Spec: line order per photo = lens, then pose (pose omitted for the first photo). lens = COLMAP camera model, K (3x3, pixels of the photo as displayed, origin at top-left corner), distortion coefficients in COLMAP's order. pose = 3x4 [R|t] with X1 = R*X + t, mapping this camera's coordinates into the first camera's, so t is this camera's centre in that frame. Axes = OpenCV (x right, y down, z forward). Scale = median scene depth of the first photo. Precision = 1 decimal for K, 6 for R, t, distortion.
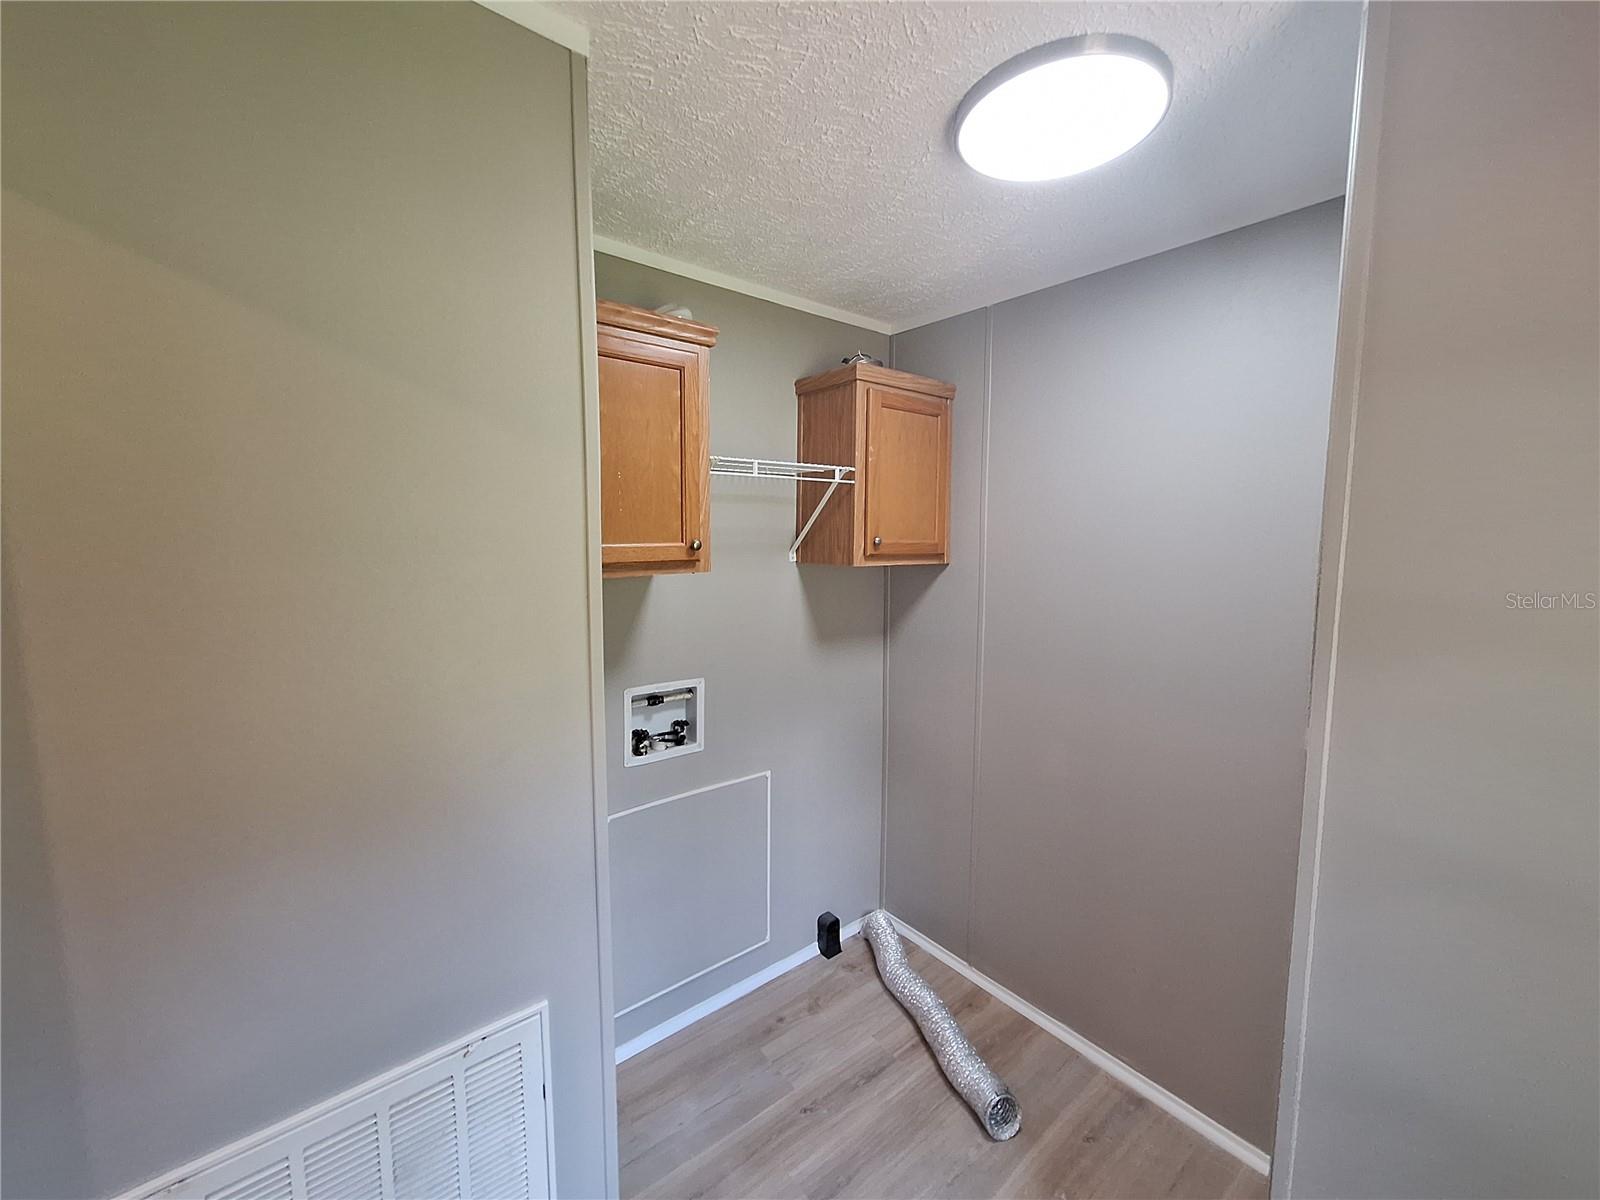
lens RADIAL K [[635.7, 0, 797.9], [0, 635.7, 597.9], [0, 0, 1]] dist [0.002466, 0.000031]
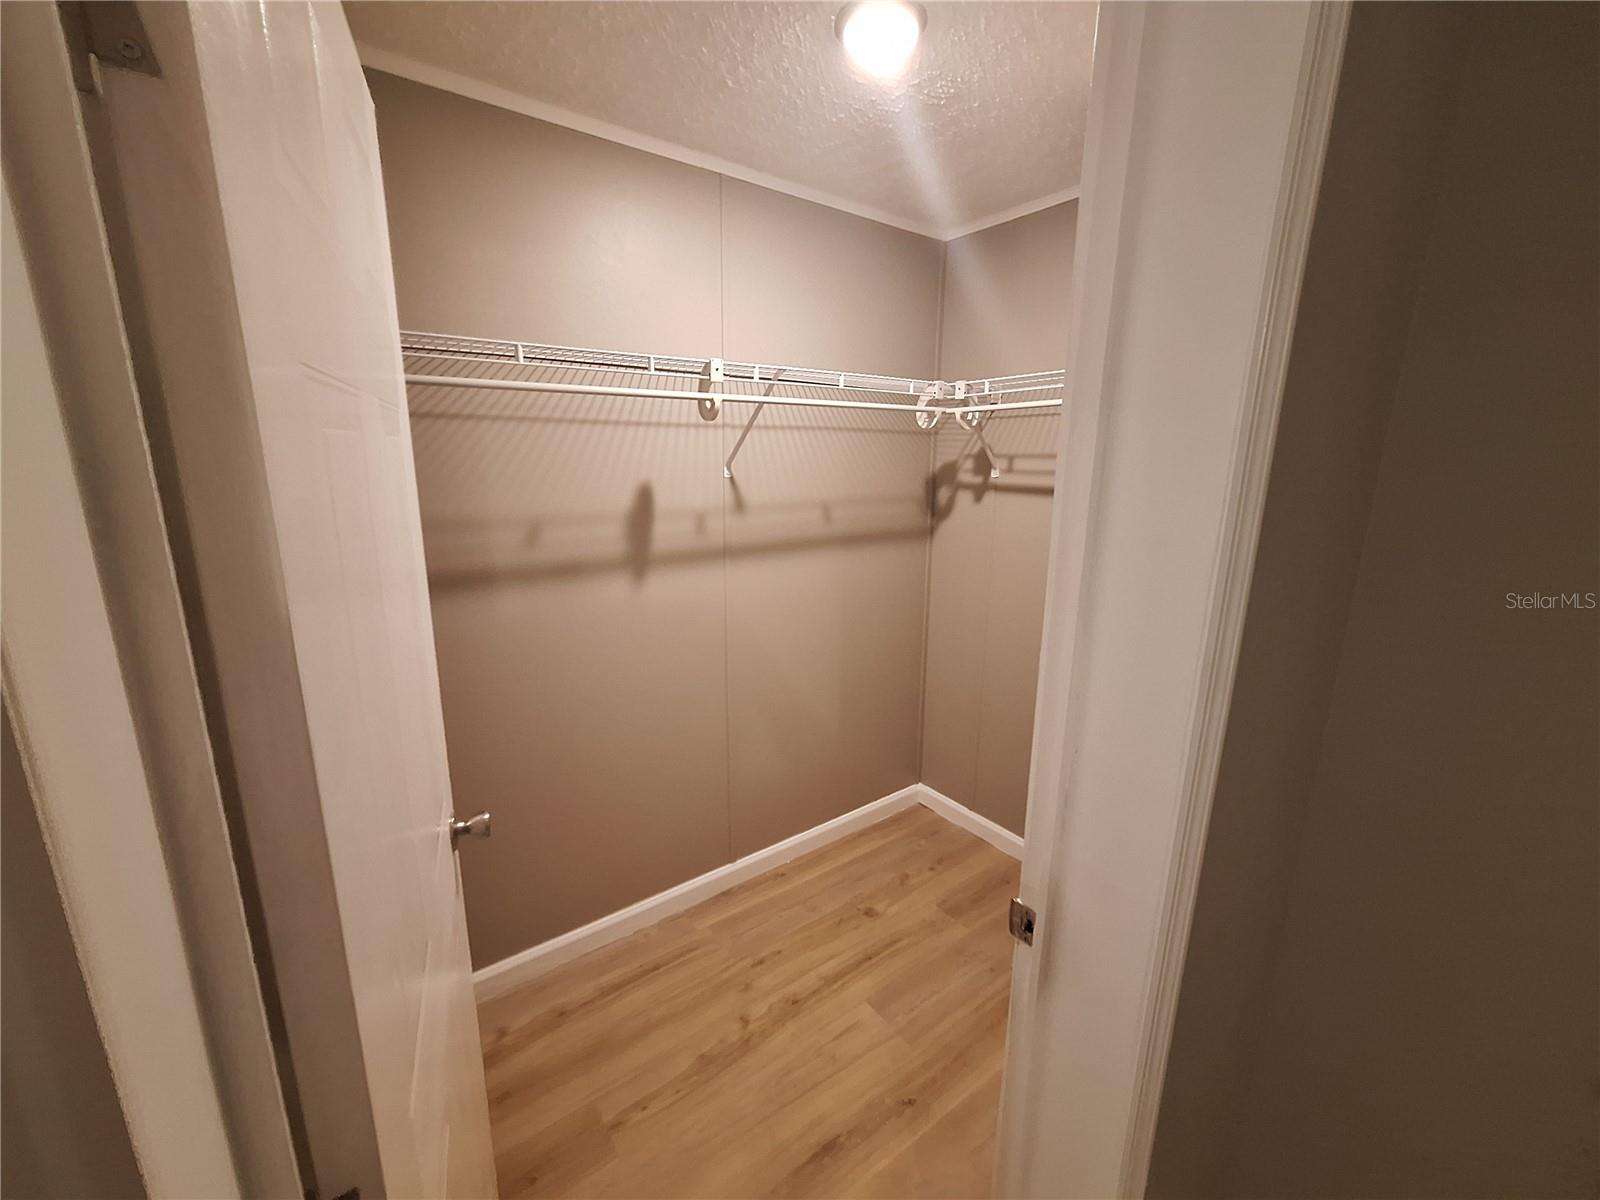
lens RADIAL K [[635.7, 0, 798.9], [0, 635.7, 598.9], [0, 0, 1]] dist [0.002466, 0.000031]
pose [[-0.998192, -0.028248, 0.053053, 0.142210], [-0.009934, 0.948078, 0.317883, -0.141606], [-0.059277, 0.316781, -0.946645, 1.674279]]
